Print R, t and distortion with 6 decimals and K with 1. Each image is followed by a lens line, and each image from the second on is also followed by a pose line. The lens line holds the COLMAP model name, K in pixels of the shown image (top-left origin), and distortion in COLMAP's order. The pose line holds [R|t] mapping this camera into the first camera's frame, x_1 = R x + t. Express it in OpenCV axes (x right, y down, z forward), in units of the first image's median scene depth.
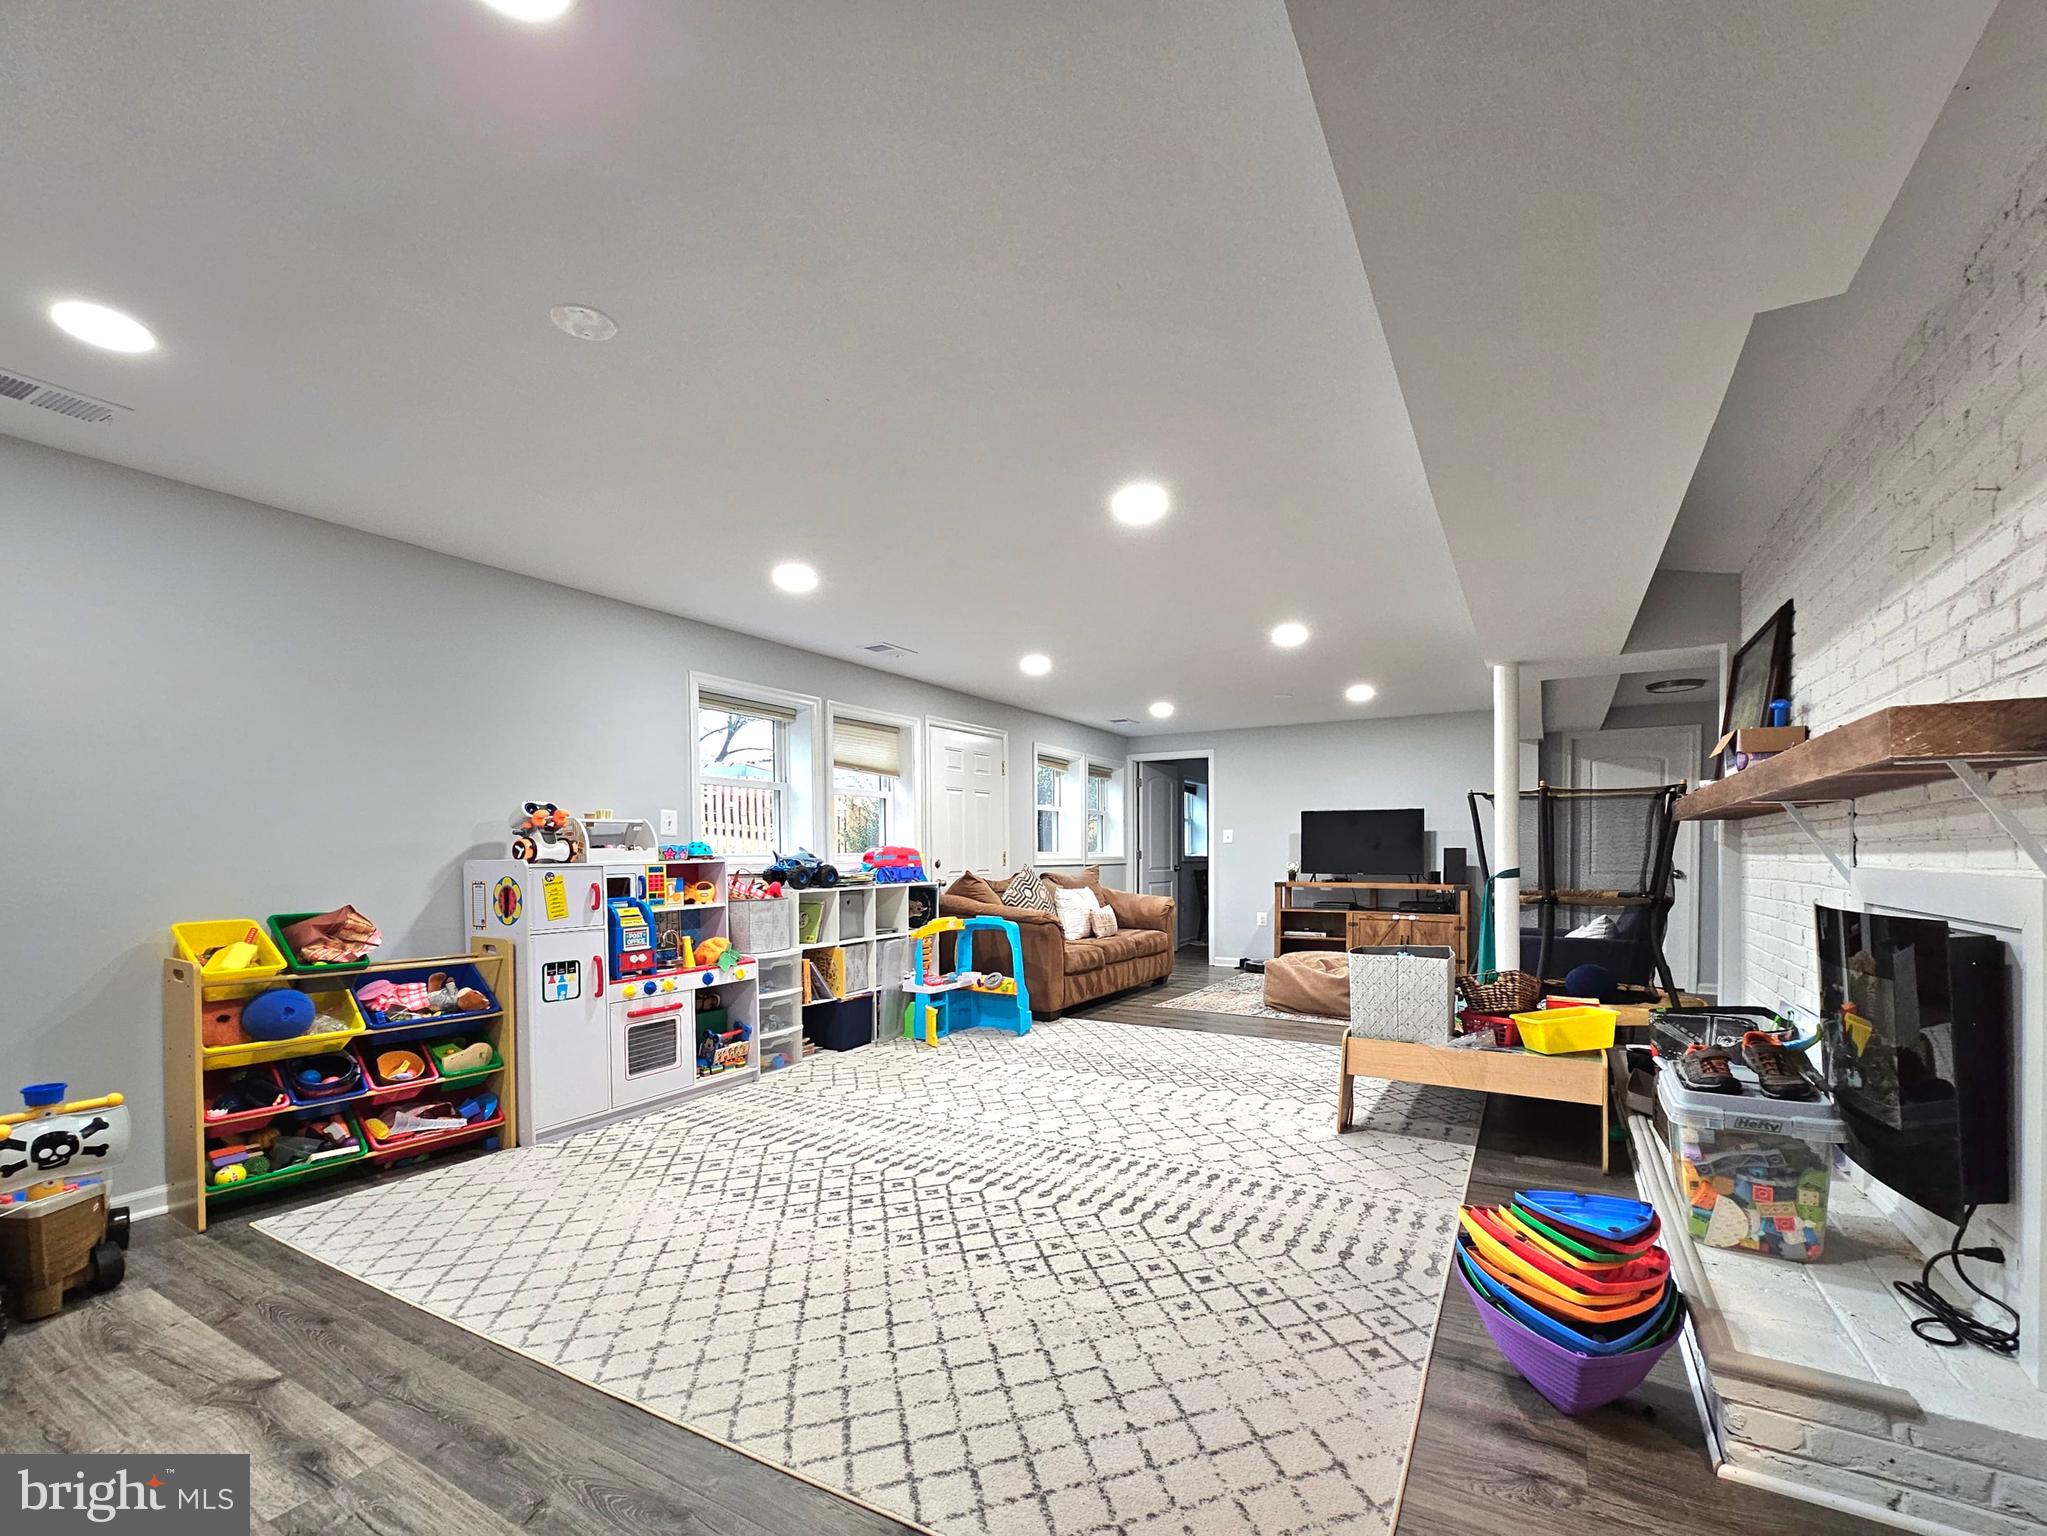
lens RADIAL K [[835.1, 0, 1037.9], [0, 835.1, 863.3], [0, 0, 1]] dist [-0.002517, 0.000922]
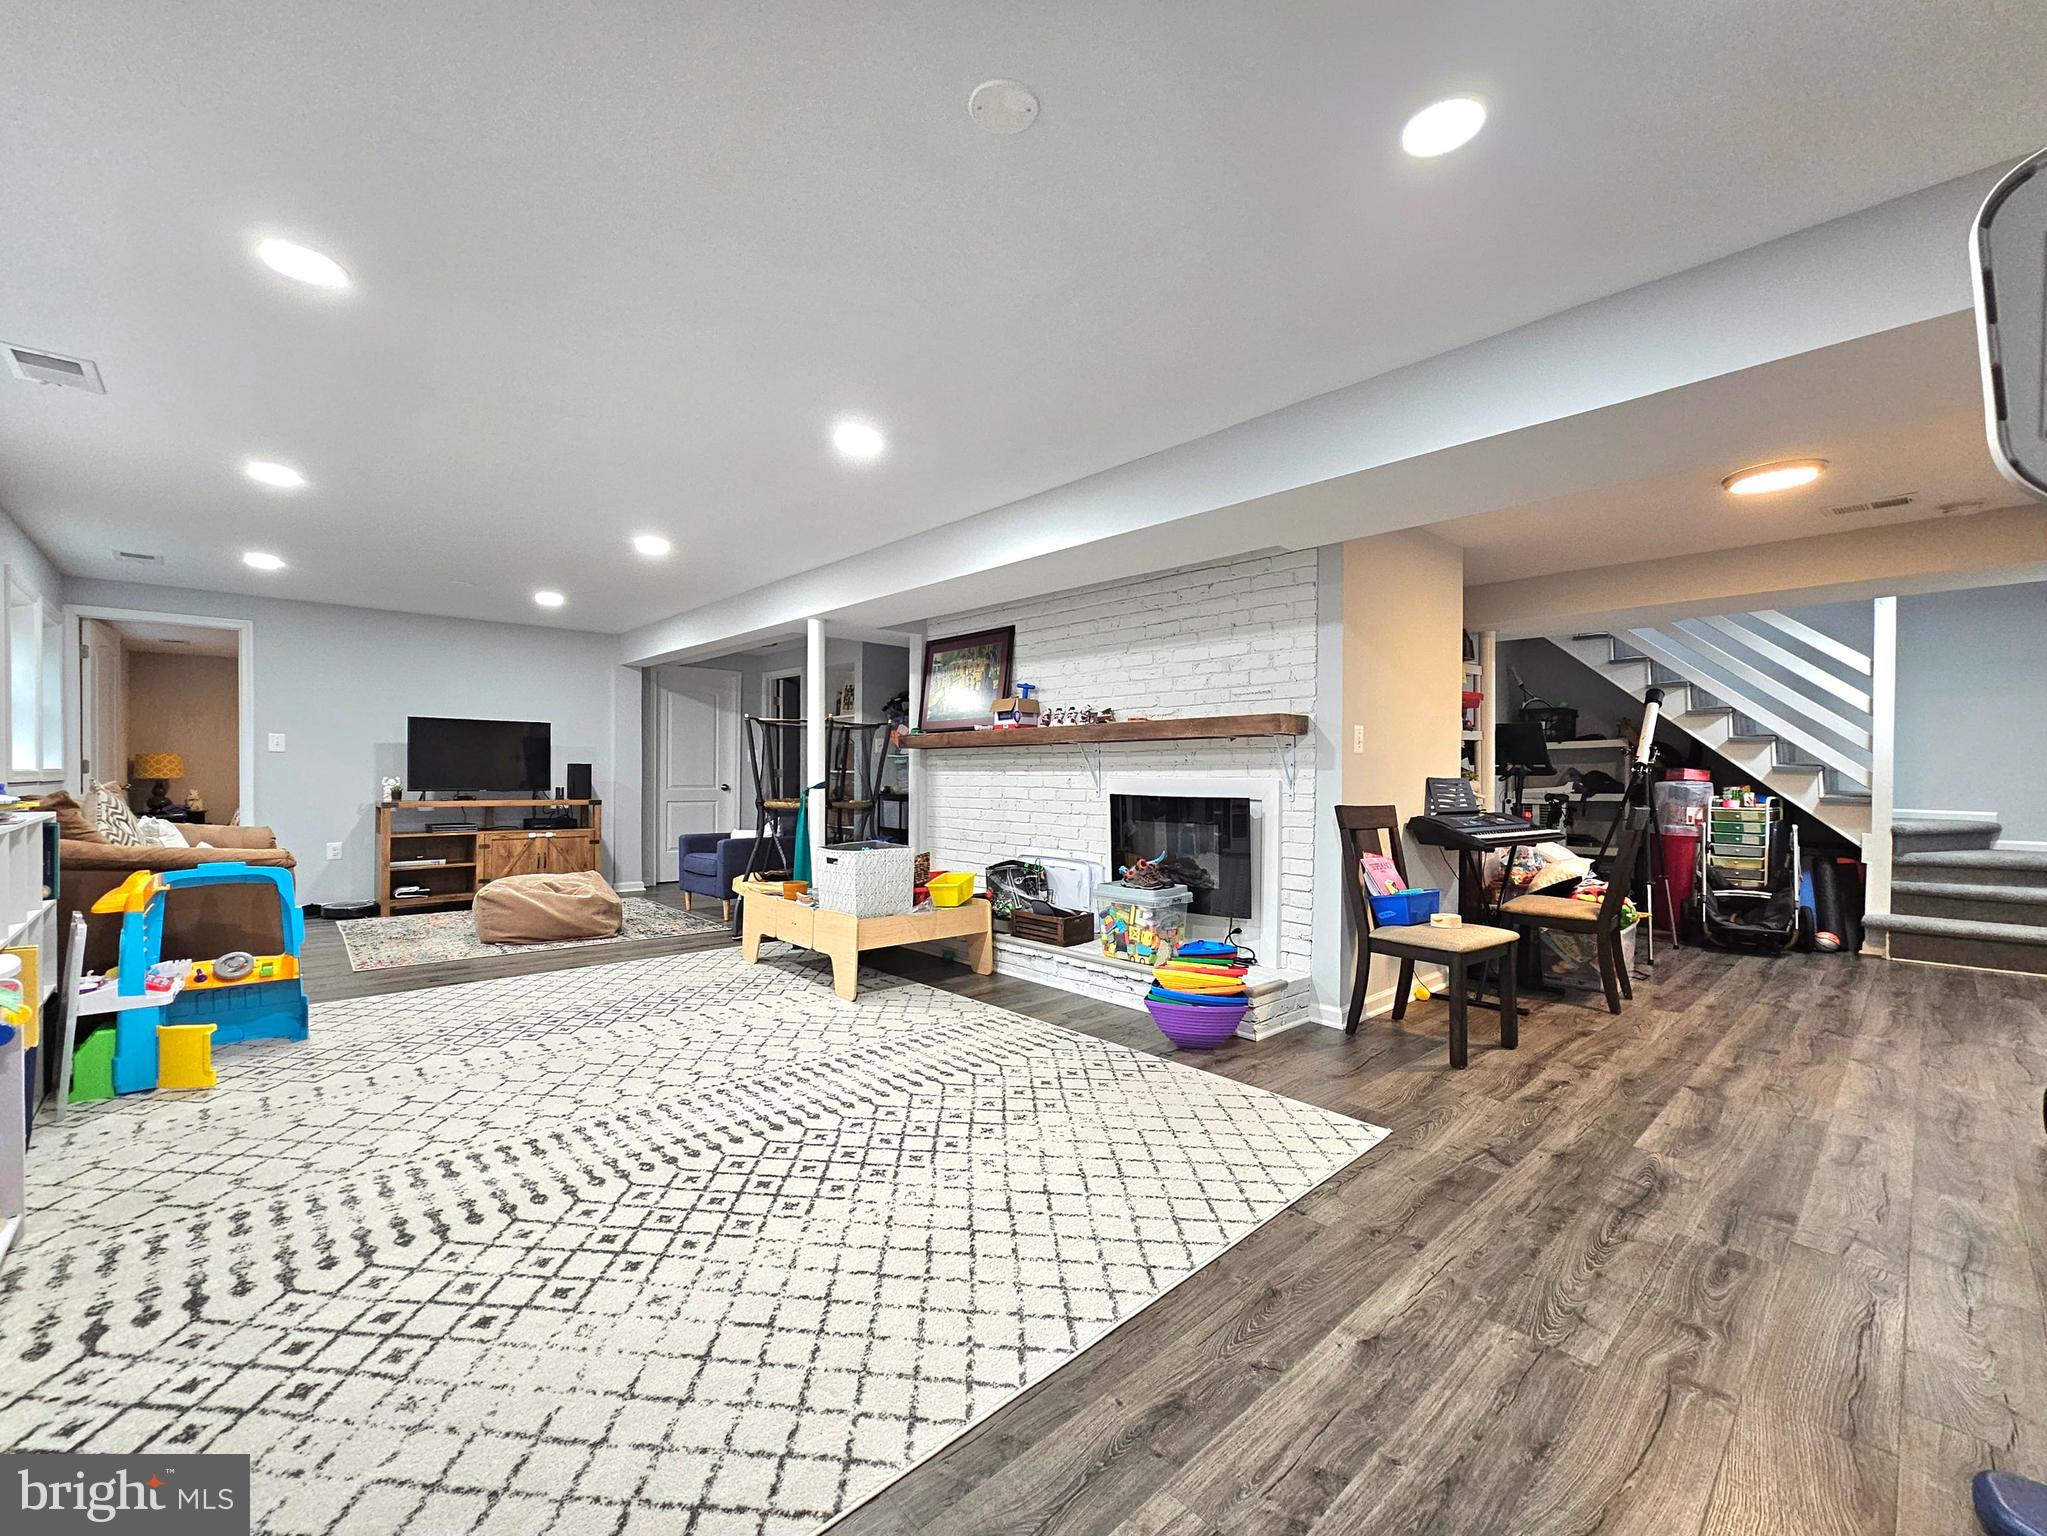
lens RADIAL K [[835.1, 0, 1024.1], [0, 835.1, 775.3], [0, 0, 1]] dist [-0.002517, 0.000922]
pose [[0.329192, 0.003951, 0.944255, -0.289886], [0.002782, 0.999983, -0.005154, 0.002624], [-0.944259, 0.004323, 0.329176, 0.157473]]
